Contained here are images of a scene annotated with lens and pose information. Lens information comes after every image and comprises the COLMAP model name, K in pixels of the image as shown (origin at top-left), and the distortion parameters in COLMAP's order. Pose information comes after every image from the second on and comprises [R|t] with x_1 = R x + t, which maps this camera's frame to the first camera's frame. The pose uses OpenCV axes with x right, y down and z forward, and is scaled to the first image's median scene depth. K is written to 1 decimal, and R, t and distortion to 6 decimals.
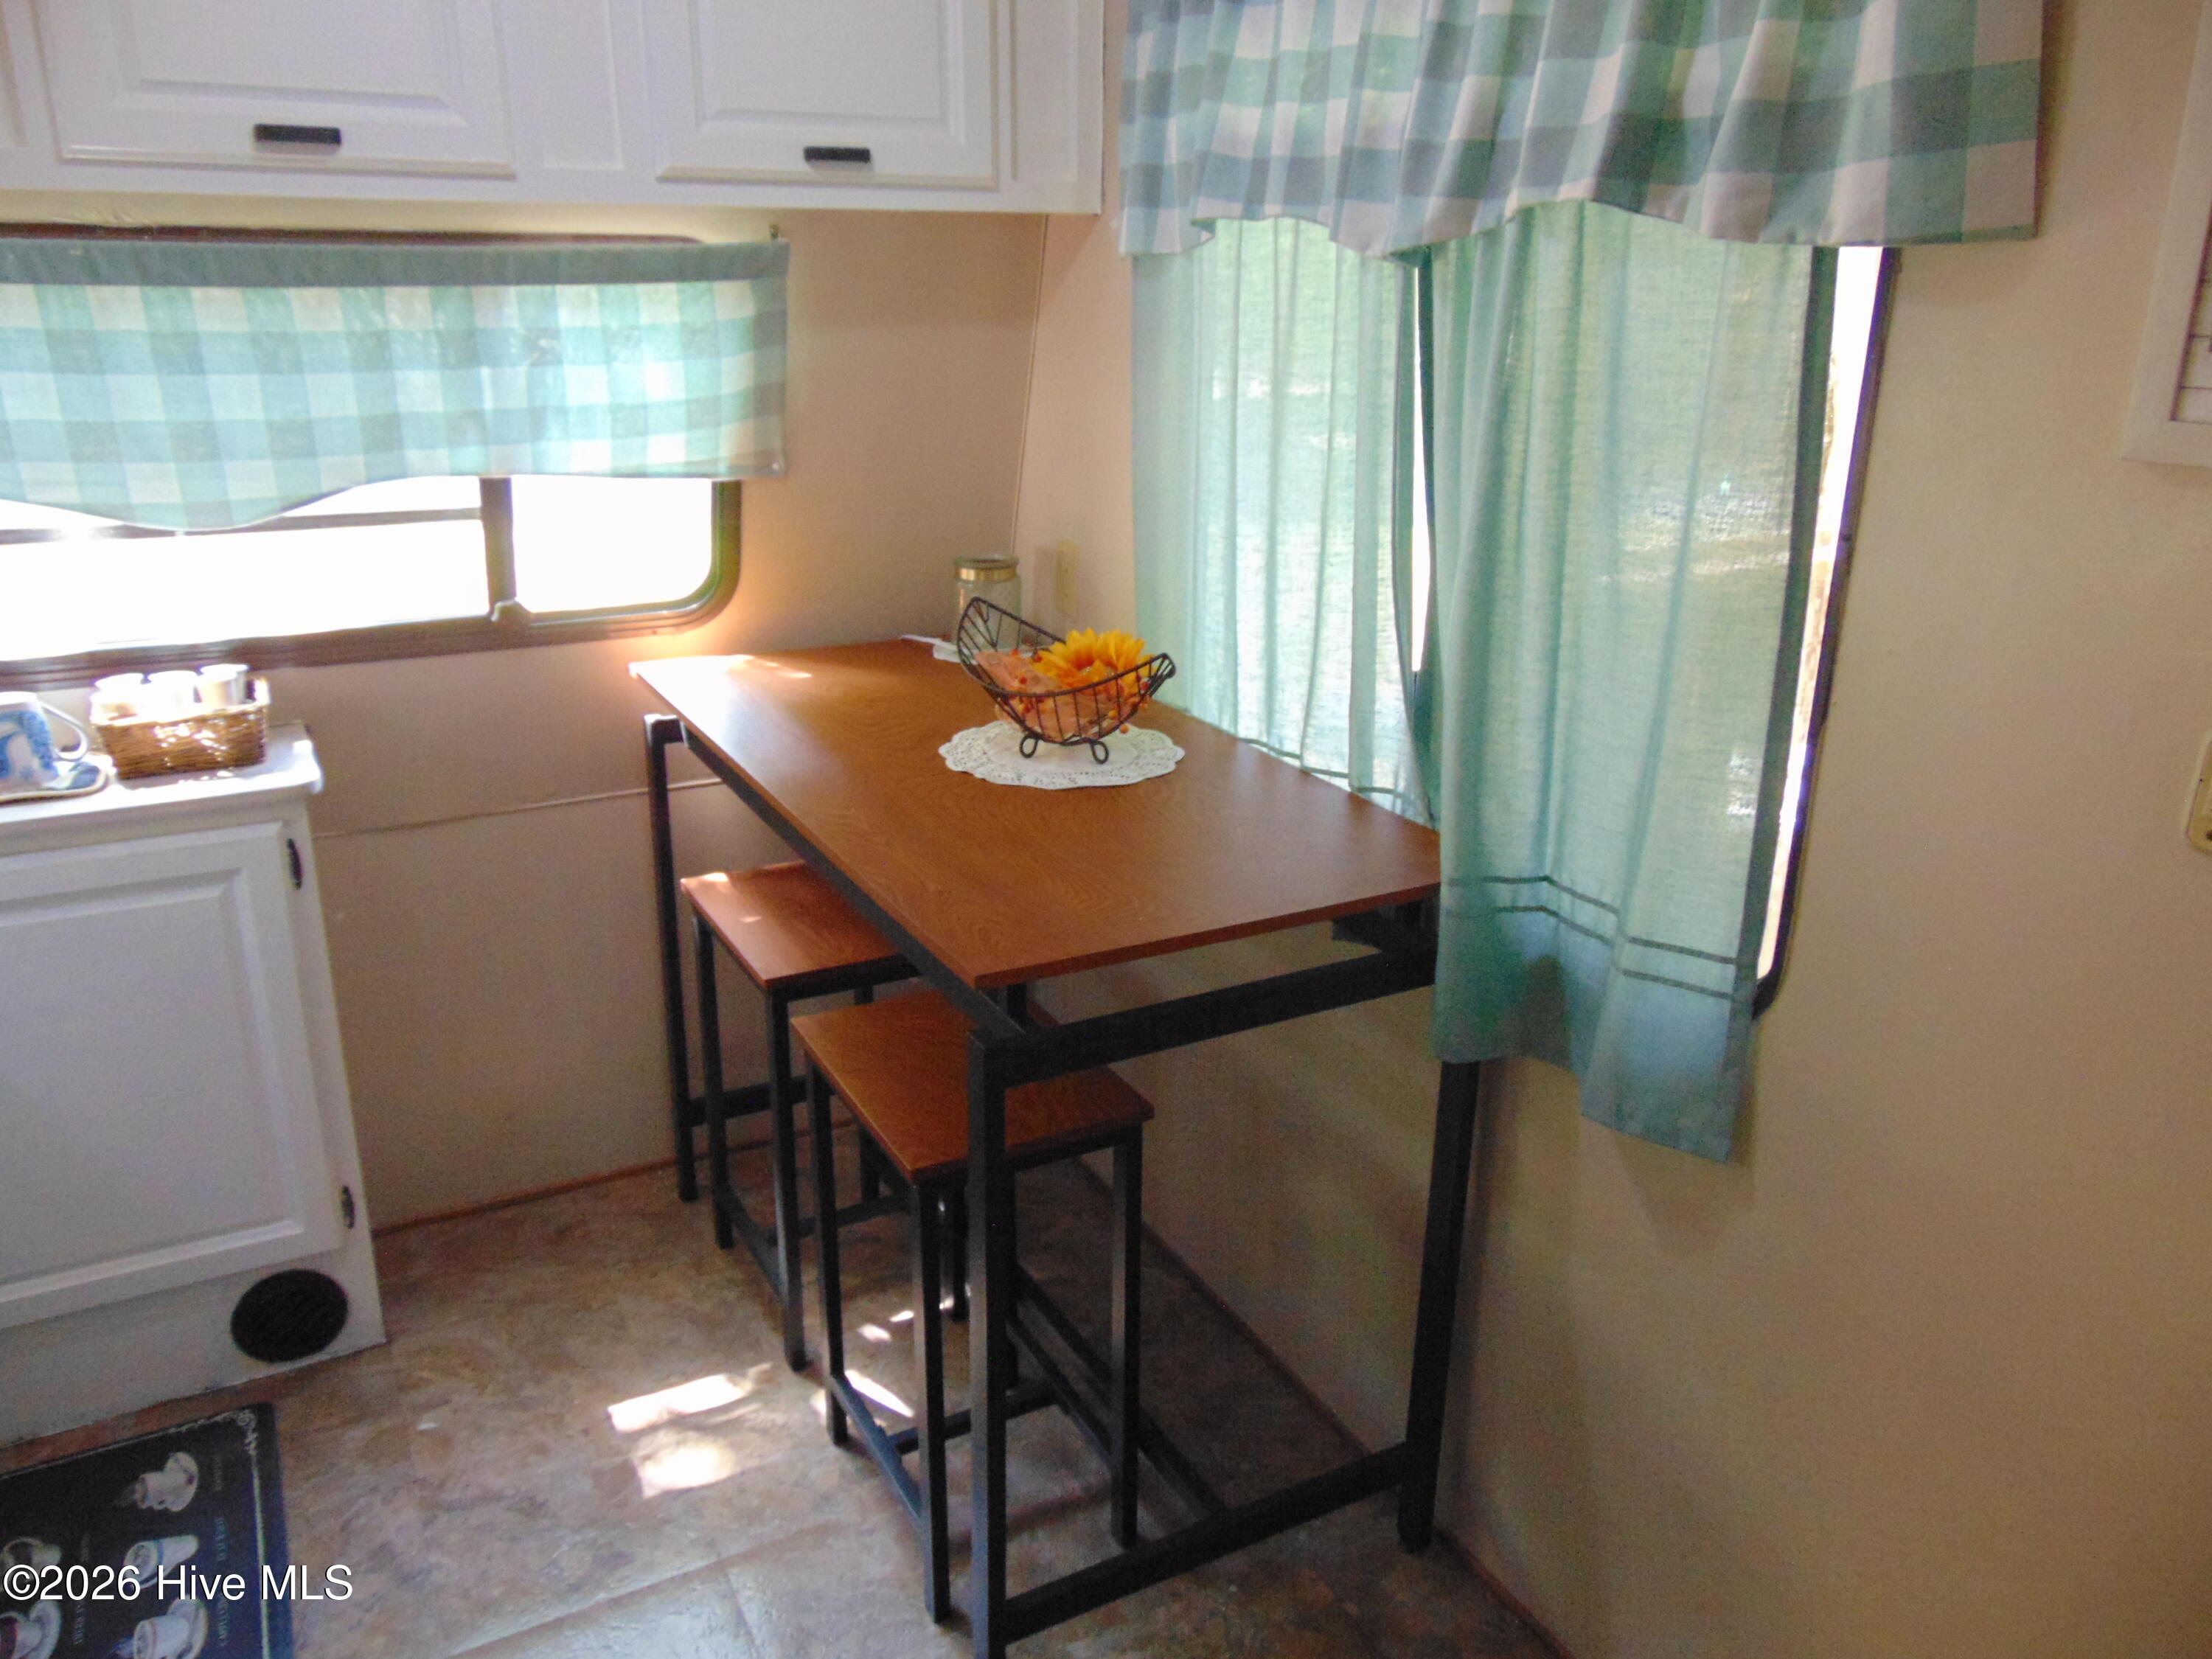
lens RADIAL K [[1663.1, 0, 1122.0], [0, 1663.1, 812.8], [0, 0, 1]] dist [-0.020449, 0.052783]
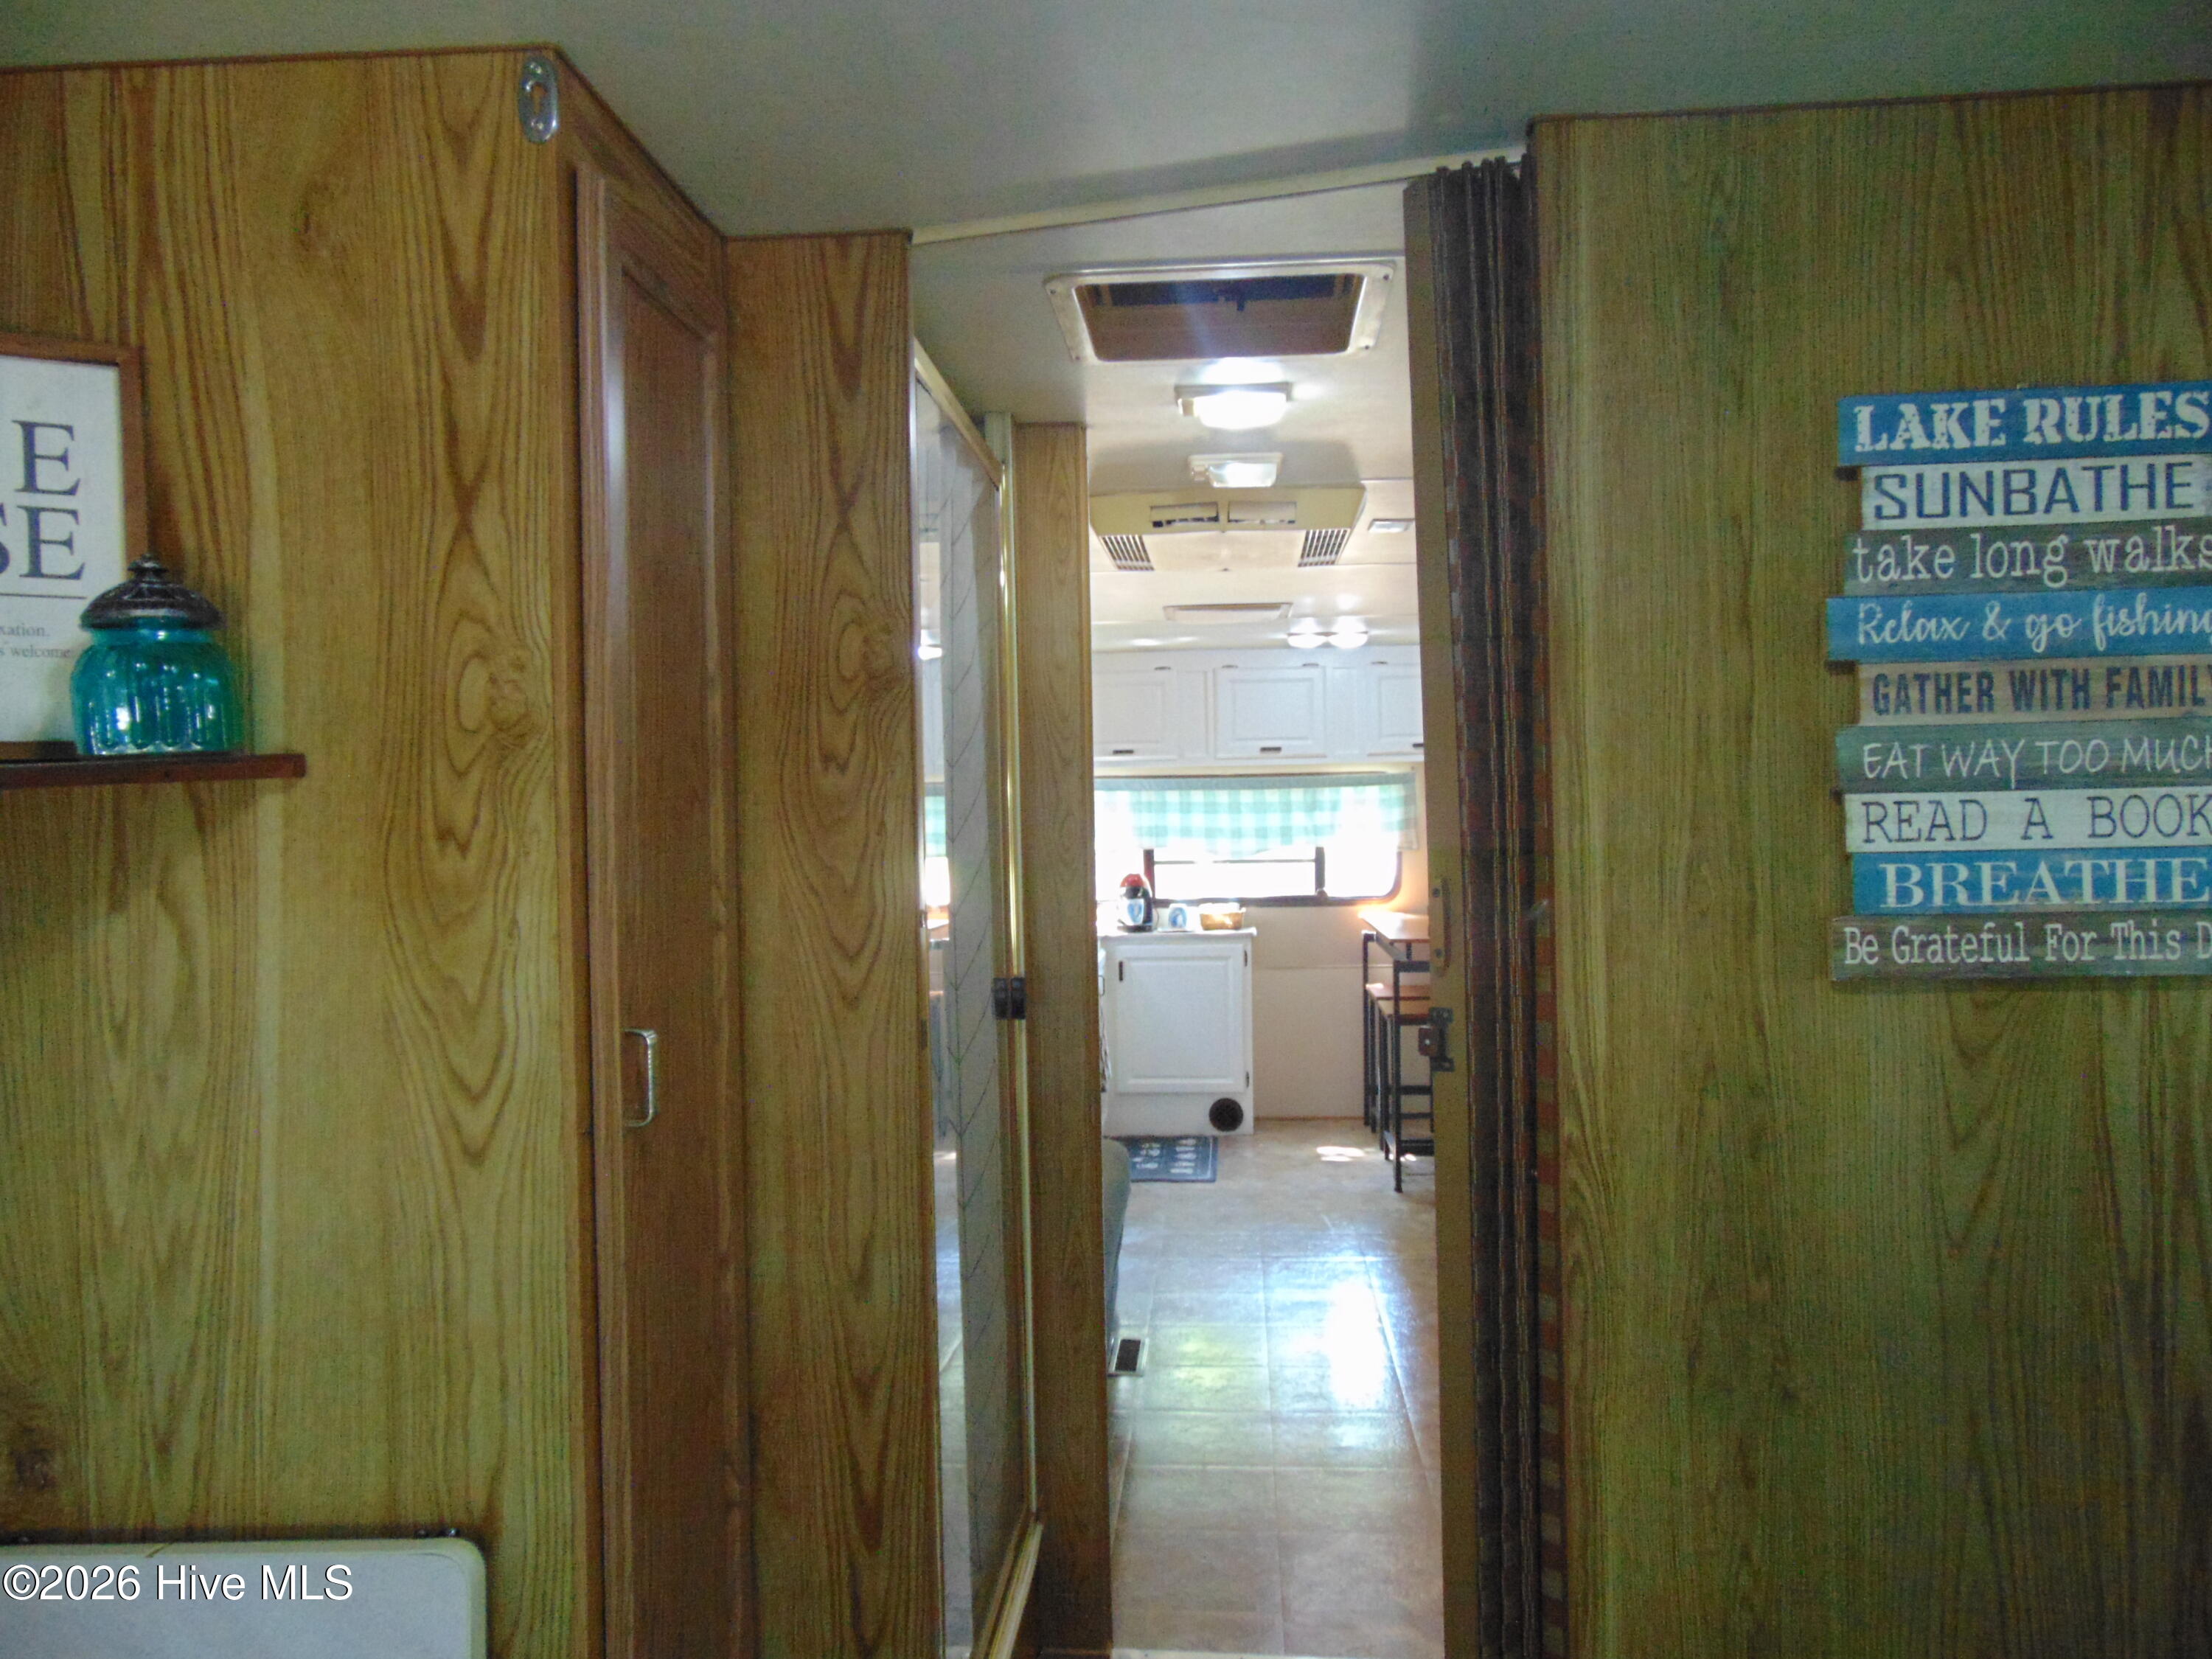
lens RADIAL K [[1663.1, 0, 1112.2], [0, 1663.1, 827.3], [0, 0, 1]] dist [-0.020449, 0.052783]
pose [[0.842212, -0.022772, -0.538666, 1.033600], [-0.147507, 0.951254, -0.270844, 0.702775], [0.518576, 0.307565, 0.797799, -1.798706]]
